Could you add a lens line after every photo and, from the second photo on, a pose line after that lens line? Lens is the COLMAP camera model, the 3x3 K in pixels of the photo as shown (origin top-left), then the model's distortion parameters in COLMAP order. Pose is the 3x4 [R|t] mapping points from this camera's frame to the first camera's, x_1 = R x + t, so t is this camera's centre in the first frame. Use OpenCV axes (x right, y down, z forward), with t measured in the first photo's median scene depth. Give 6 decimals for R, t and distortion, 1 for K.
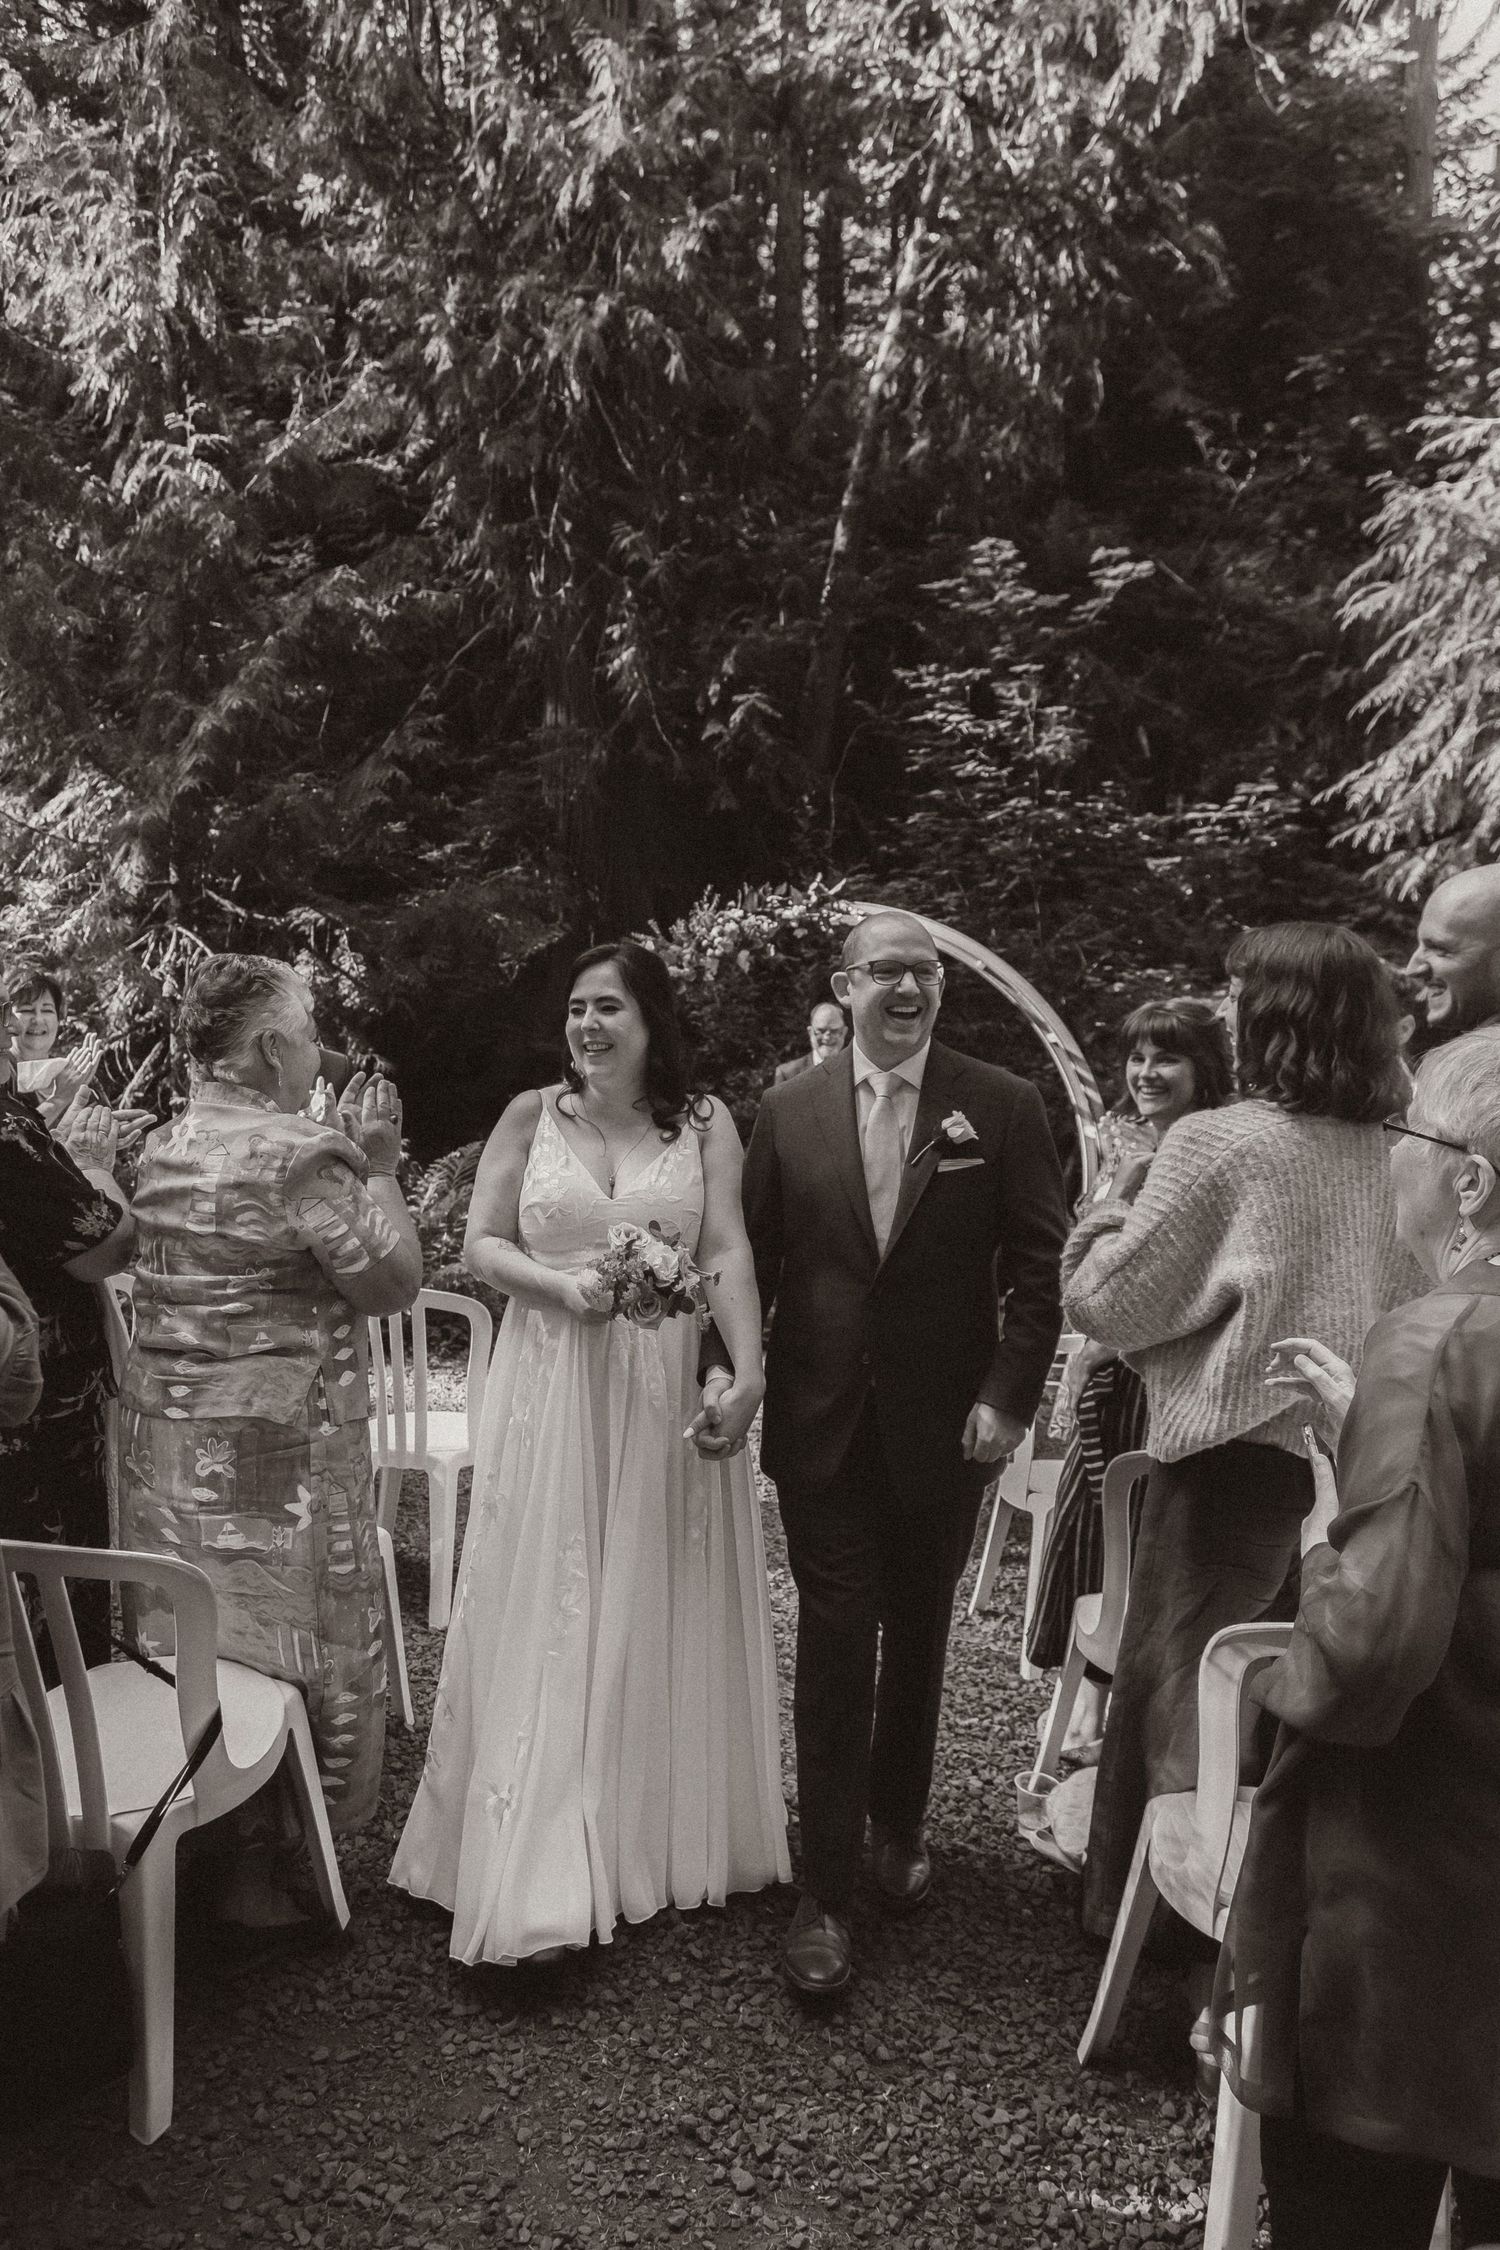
lens RADIAL K [[1485.6, 0, 760.6], [0, 1485.6, 1121.5], [0, 0, 1]] dist [0.004611, 0.003081]
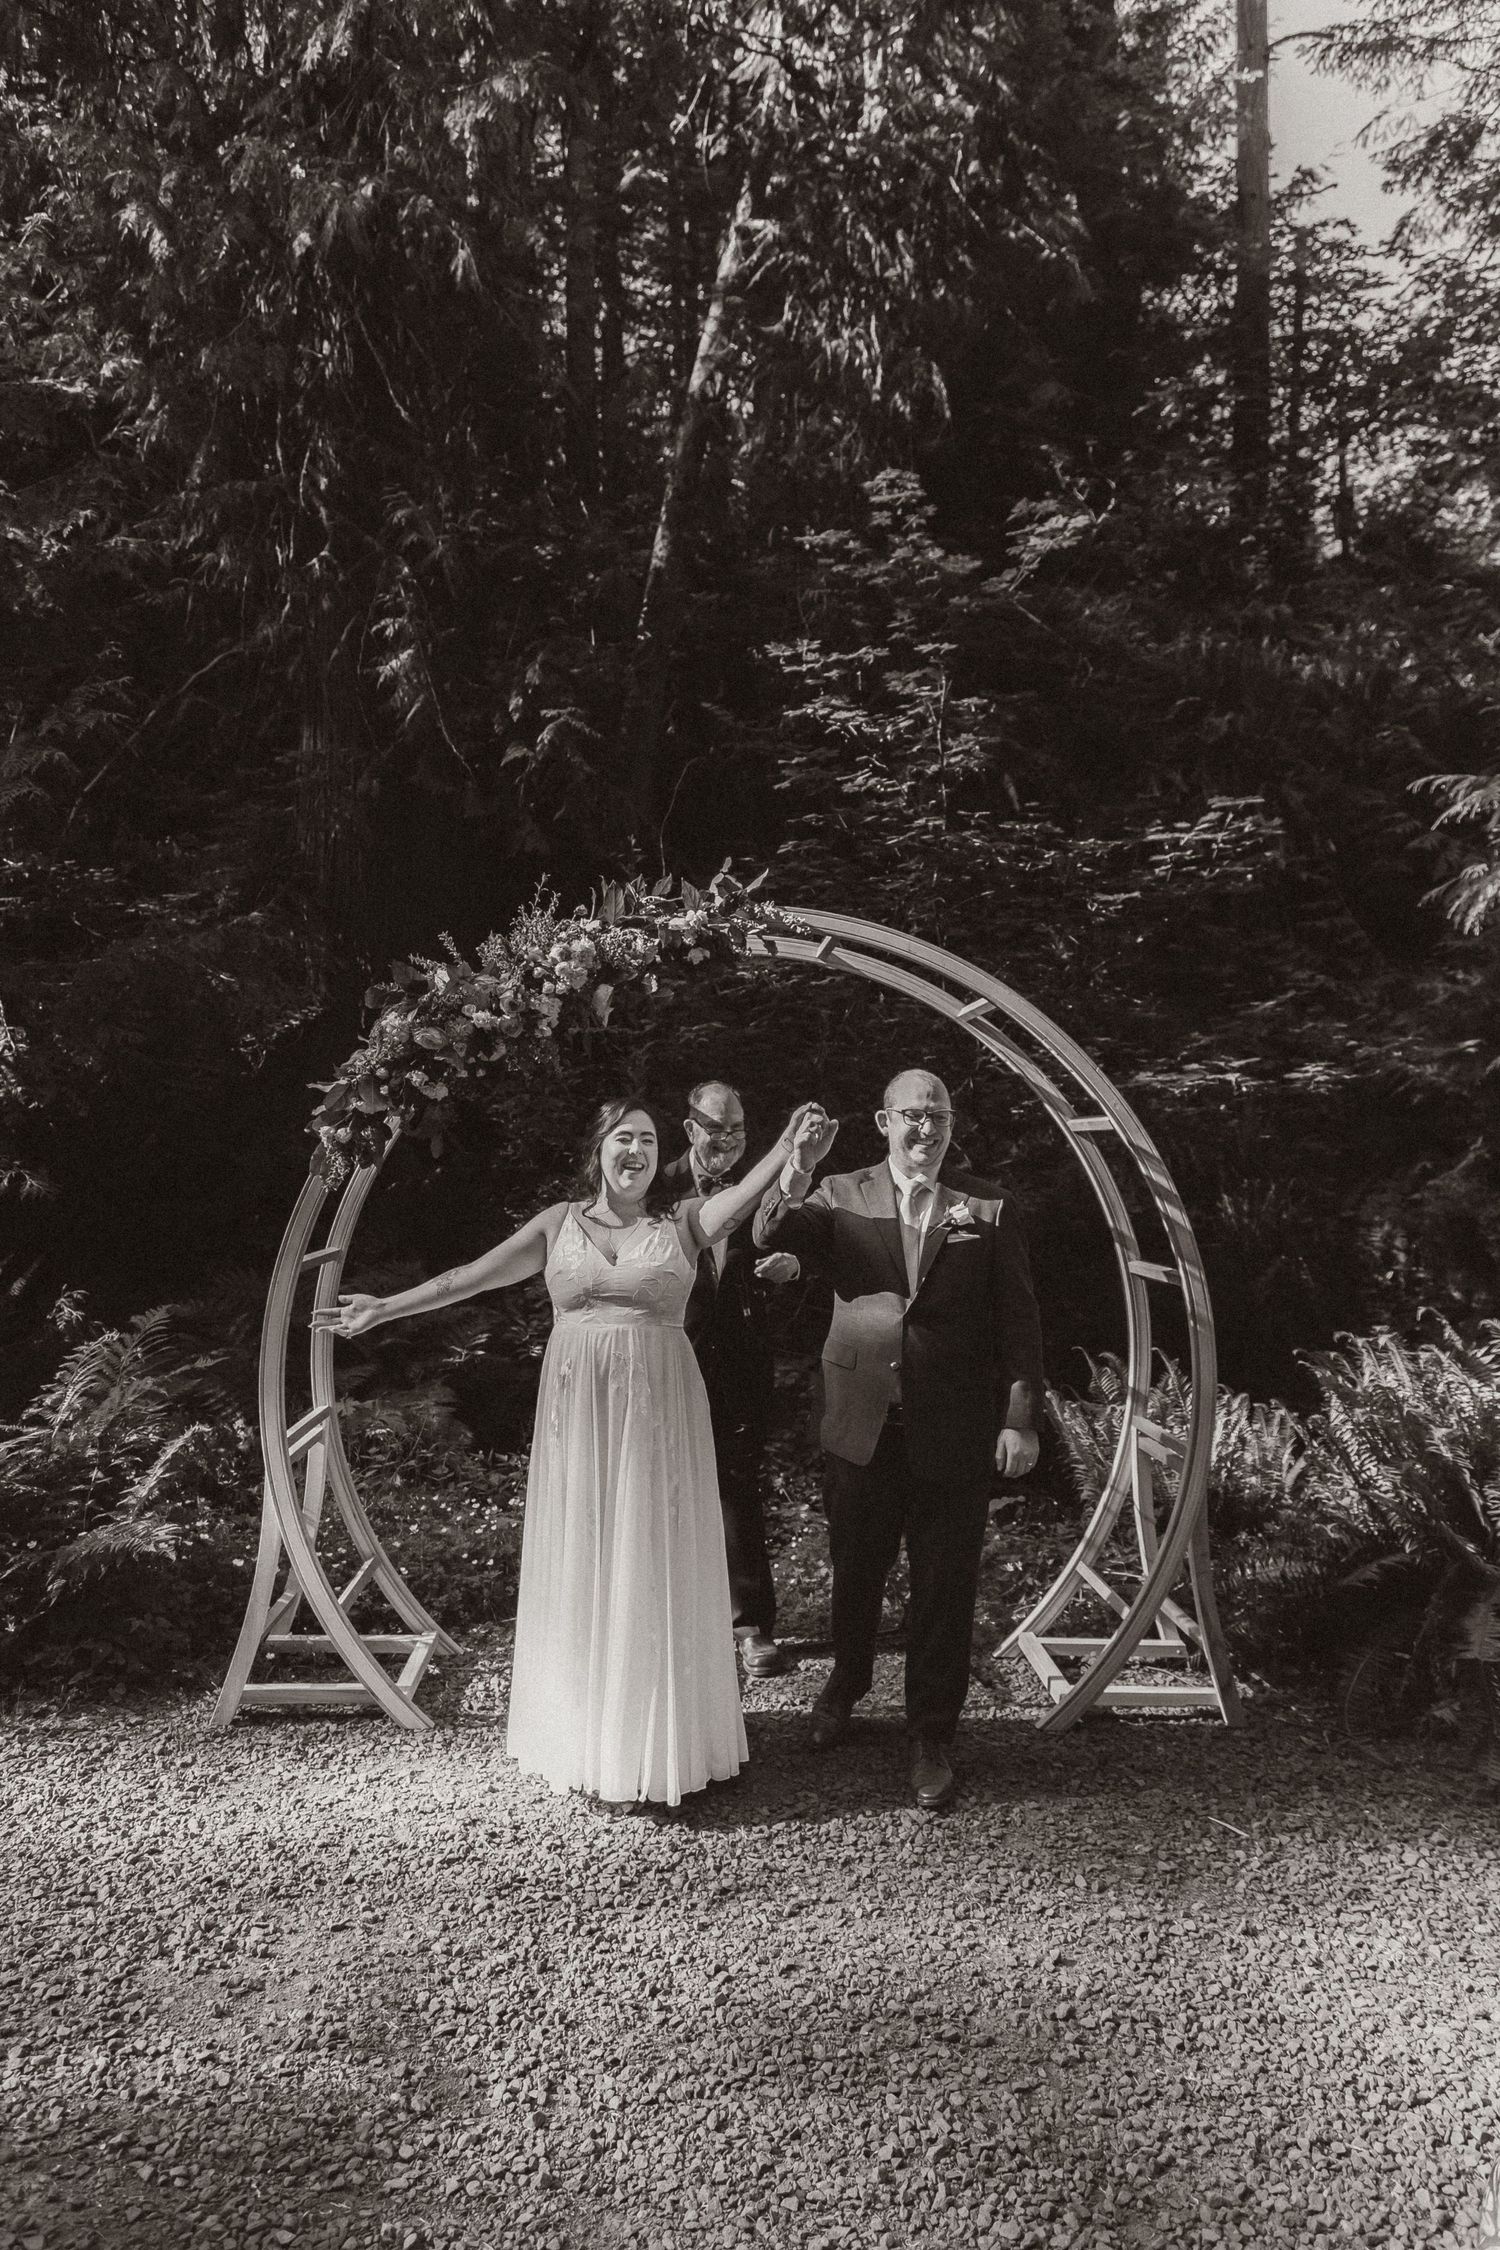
lens RADIAL K [[1485.6, 0, 760.6], [0, 1485.6, 1121.5], [0, 0, 1]] dist [0.004611, 0.003081]
pose [[0.989966, -0.015969, 0.140398, -0.020879], [0.025284, 0.997577, -0.064814, -0.012982], [-0.139023, 0.067714, 0.987971, 0.254748]]
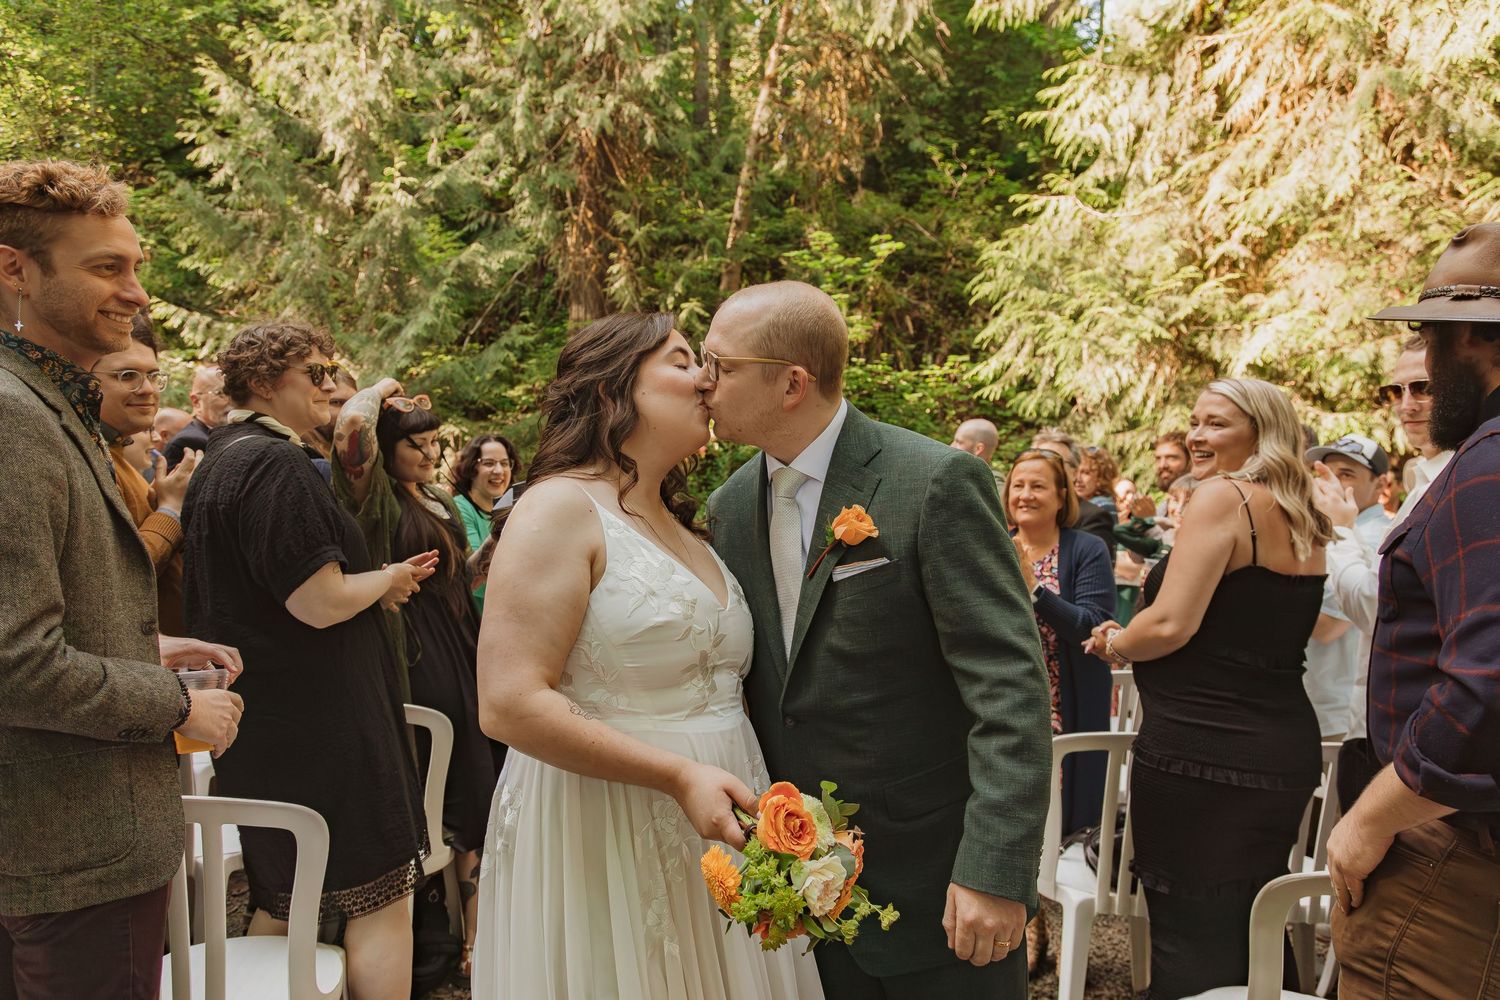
lens RADIAL K [[990.4, 0, 750.0], [0, 990.4, 500.0], [0, 0, 1]] dist [0.004611, 0.003081]
pose [[0.997506, -0.018055, 0.068240, -0.026549], [0.021685, 0.998368, -0.052831, 0.020288], [-0.067174, 0.054179, 0.996269, -0.233569]]
